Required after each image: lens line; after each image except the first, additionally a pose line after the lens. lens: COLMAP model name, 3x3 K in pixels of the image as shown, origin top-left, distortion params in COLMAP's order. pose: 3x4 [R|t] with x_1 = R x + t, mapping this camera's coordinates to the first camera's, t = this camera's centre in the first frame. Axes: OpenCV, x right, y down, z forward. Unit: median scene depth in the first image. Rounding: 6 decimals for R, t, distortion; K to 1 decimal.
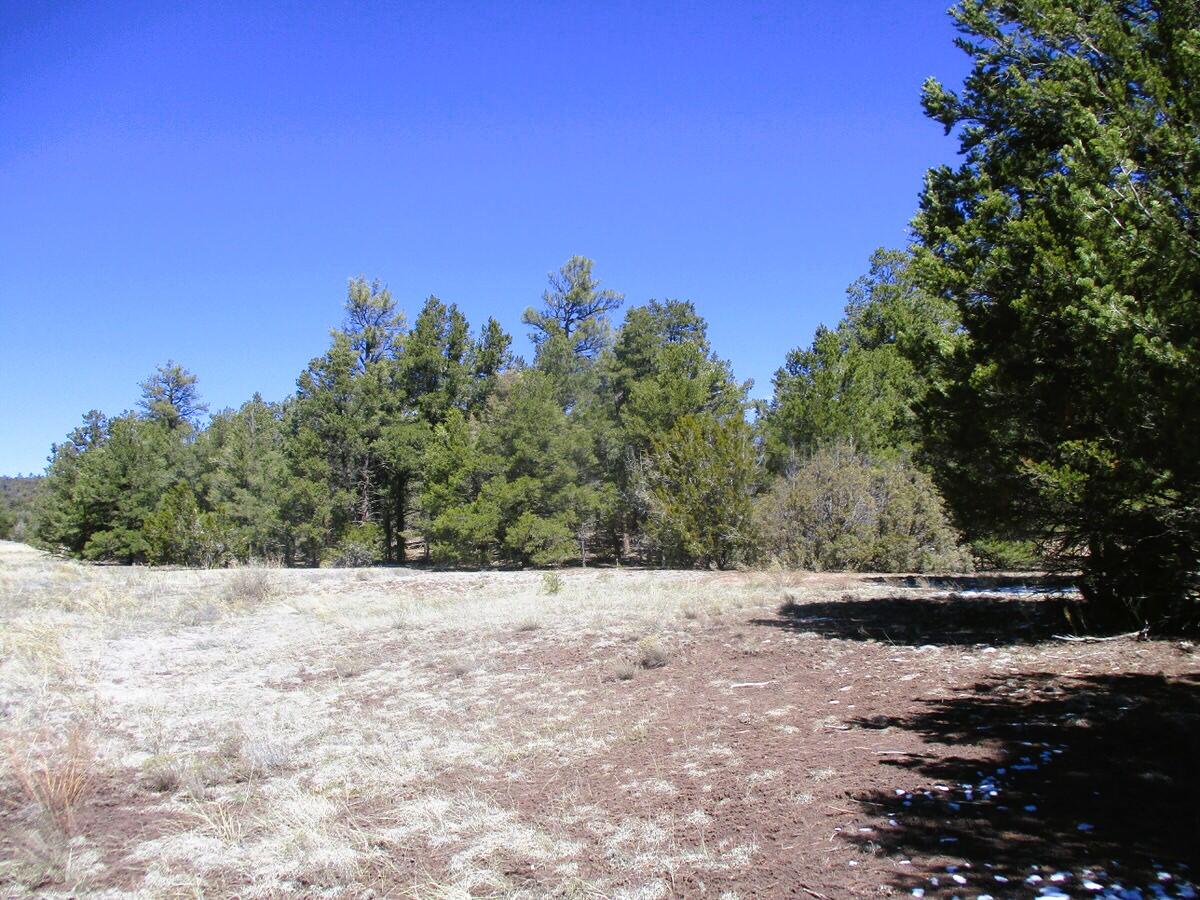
lens RADIAL K [[1022.7, 0, 601.8], [0, 1022.7, 434.2], [0, 0, 1]] dist [-0.002614, -0.008491]
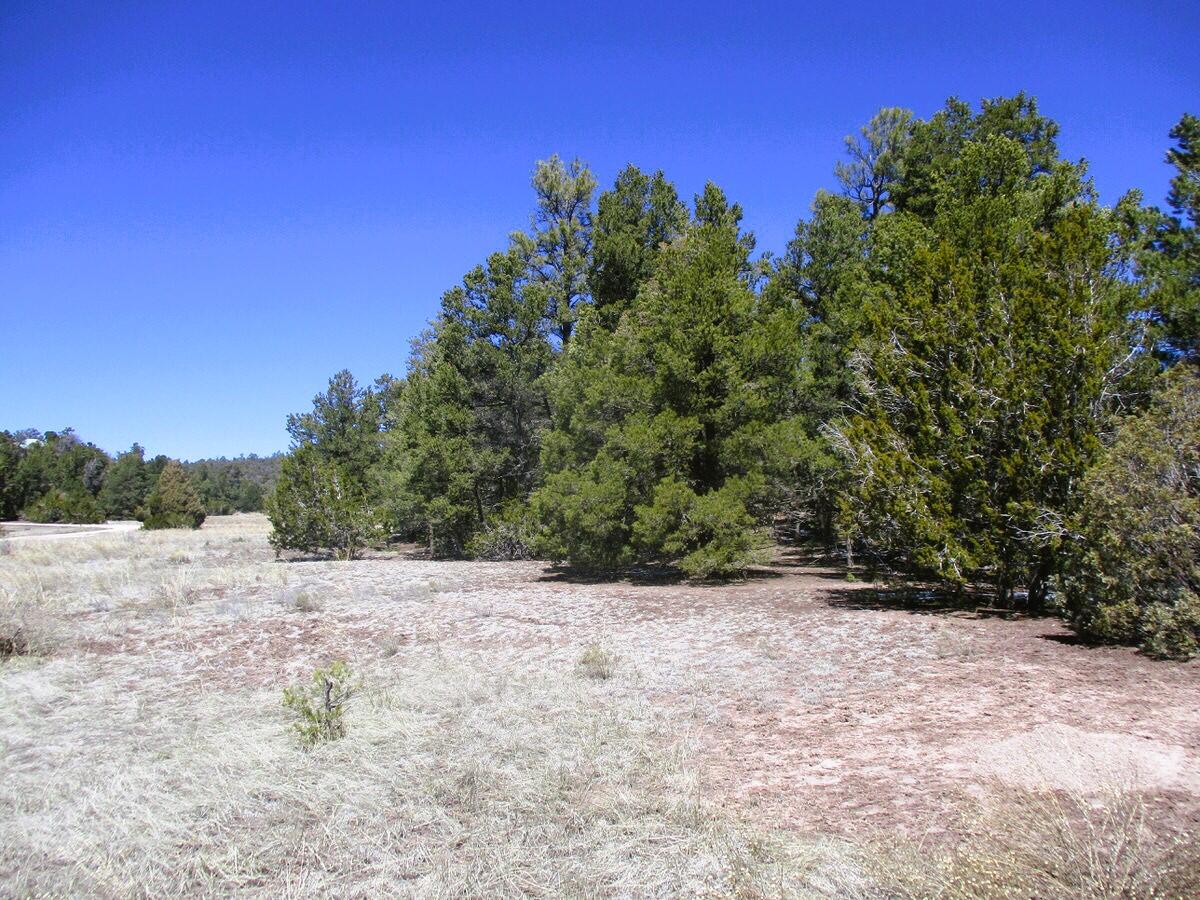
lens RADIAL K [[1022.7, 0, 601.8], [0, 1022.7, 434.2], [0, 0, 1]] dist [-0.002614, -0.008491]
pose [[0.922986, -0.033201, -0.383398, 0.098423], [0.045811, 0.998666, 0.023804, 0.037974], [0.382096, -0.039535, 0.923277, 0.477377]]
